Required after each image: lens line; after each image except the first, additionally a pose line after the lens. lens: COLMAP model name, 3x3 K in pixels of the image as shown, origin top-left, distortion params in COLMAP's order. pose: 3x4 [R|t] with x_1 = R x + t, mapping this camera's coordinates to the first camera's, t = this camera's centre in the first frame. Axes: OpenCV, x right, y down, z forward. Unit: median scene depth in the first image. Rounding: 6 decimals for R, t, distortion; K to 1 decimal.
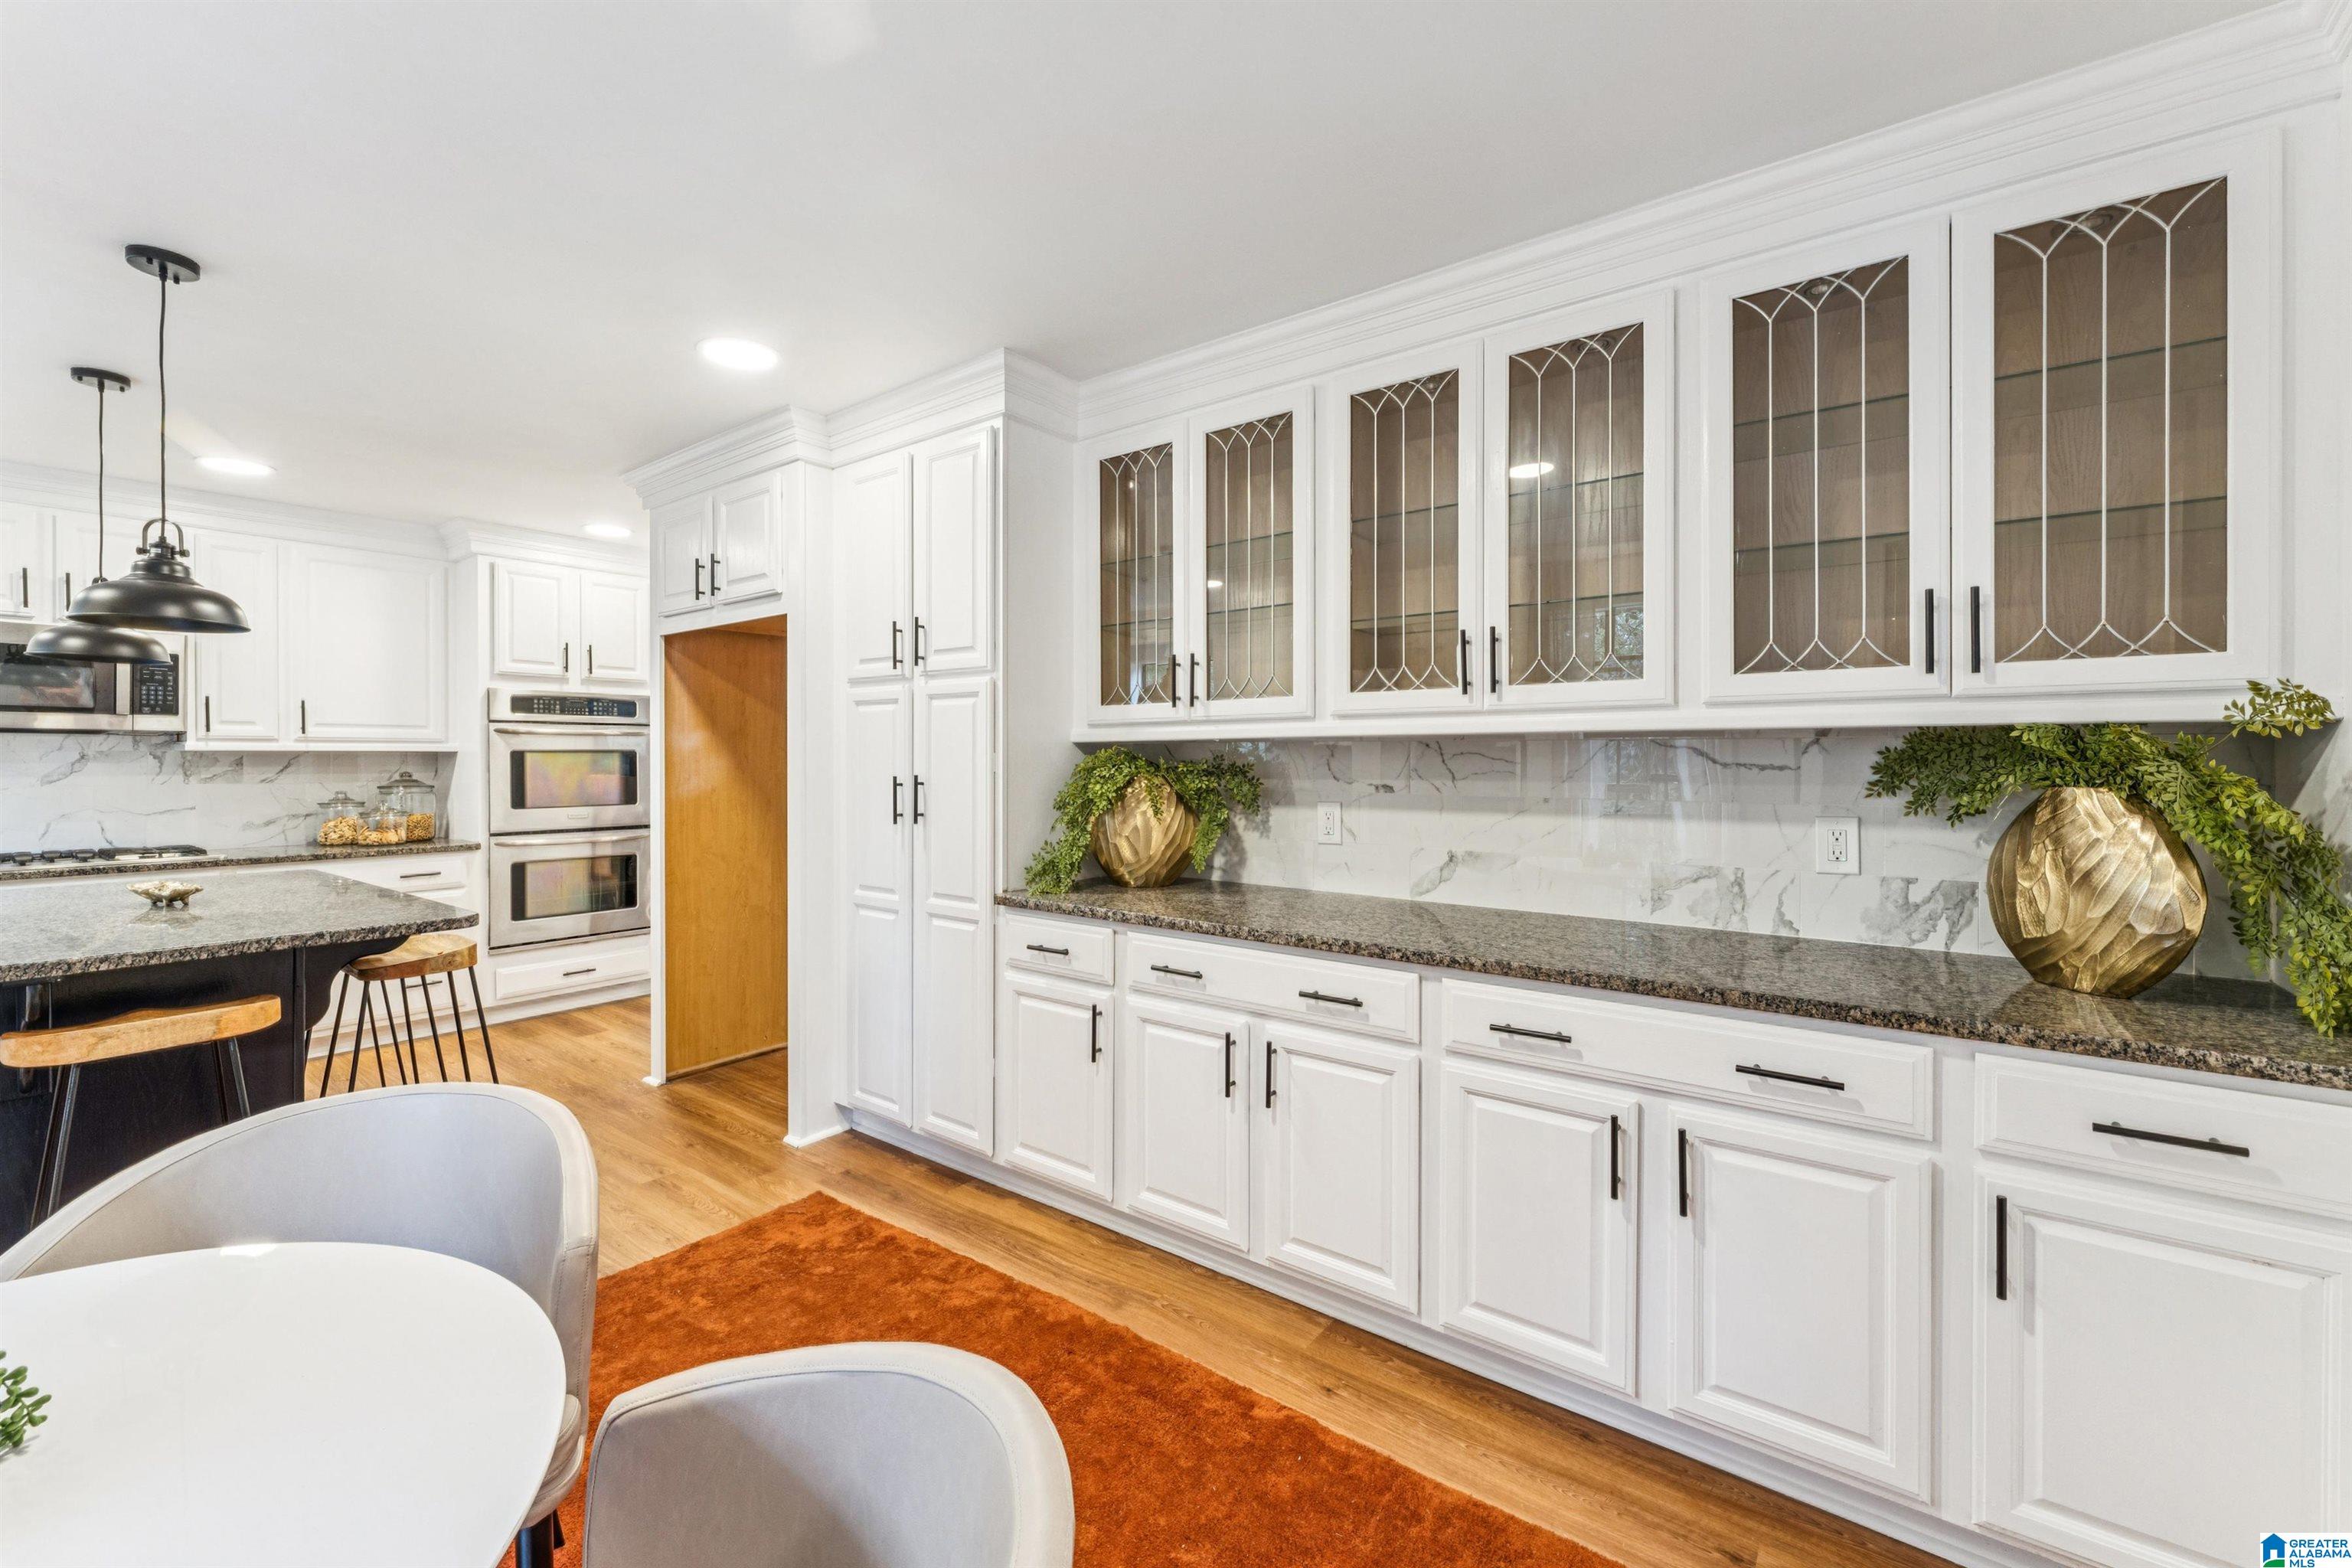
lens RADIAL K [[967.9, 0, 1178.7], [0, 967.9, 763.0], [0, 0, 1]] dist [0.000106, 0.000150]
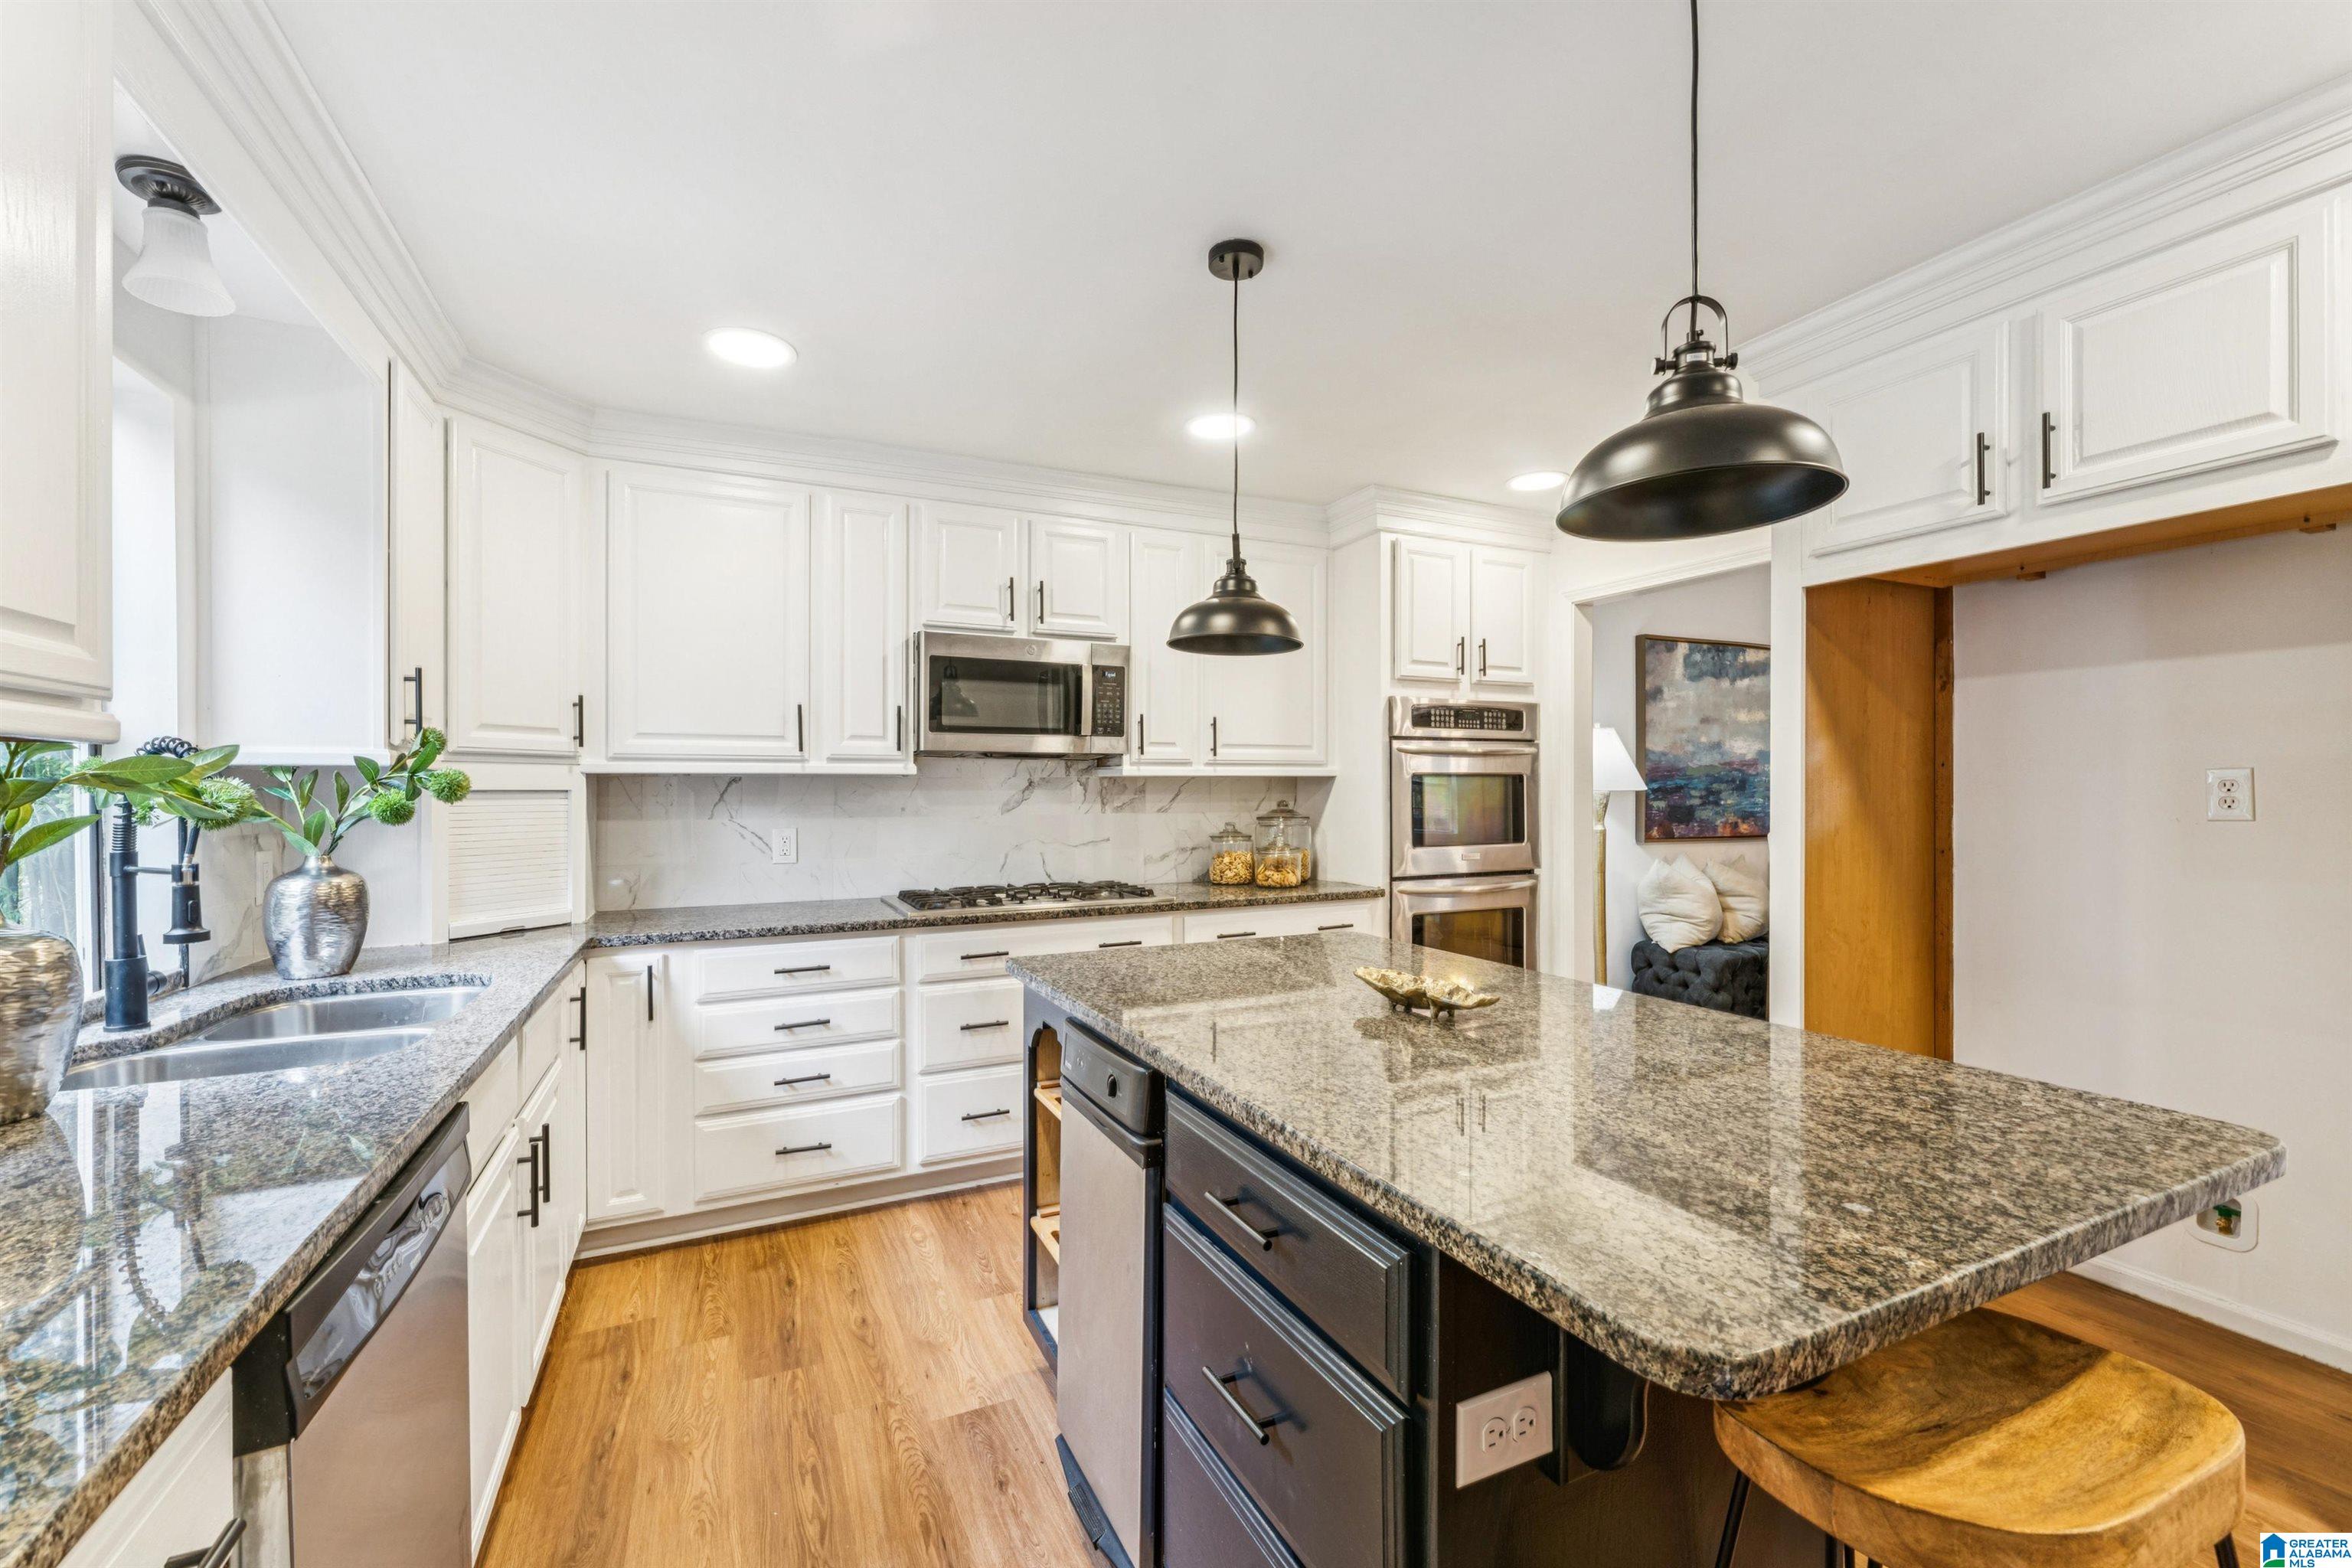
lens RADIAL K [[967.9, 0, 1174.9], [0, 967.9, 792.7], [0, 0, 1]] dist [0.000106, 0.000150]
pose [[0.885555, -0.001233, -0.464534, -0.499244], [0.001823, 0.999998, 0.000821, 0.001433], [0.464532, -0.001573, 0.885555, 0.203839]]
